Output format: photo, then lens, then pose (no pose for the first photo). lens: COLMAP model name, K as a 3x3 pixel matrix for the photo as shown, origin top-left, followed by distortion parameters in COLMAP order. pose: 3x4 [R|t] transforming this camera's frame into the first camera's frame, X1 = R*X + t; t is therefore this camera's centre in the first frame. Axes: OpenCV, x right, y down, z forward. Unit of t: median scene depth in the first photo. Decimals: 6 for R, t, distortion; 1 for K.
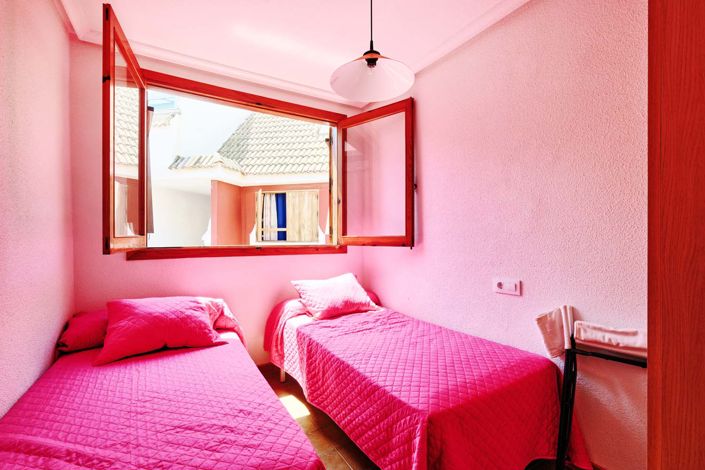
lens RADIAL K [[311.9, 0, 351.9], [0, 311.9, 237.7], [0, 0, 1]] dist [-0.002956, 0.000574]
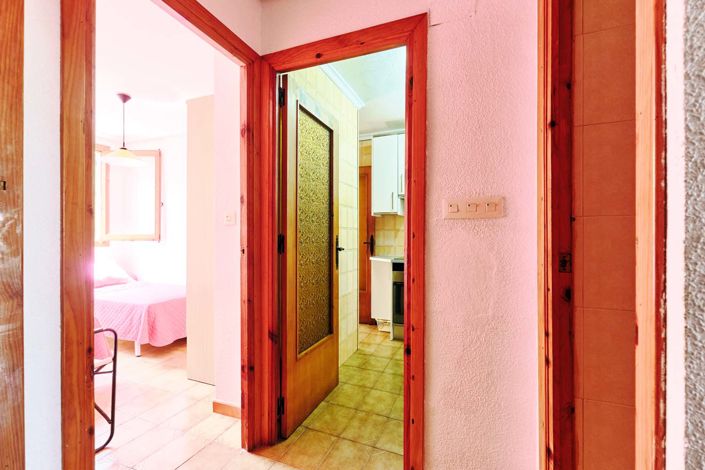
lens RADIAL K [[311.9, 0, 348.4], [0, 311.9, 238.7], [0, 0, 1]] dist [-0.002956, 0.000574]
pose [[0.804407, 0.002419, 0.594074, 0.018979], [-0.008386, 0.999938, 0.007283, -0.004487], [-0.594020, -0.010841, 0.804377, -0.867284]]
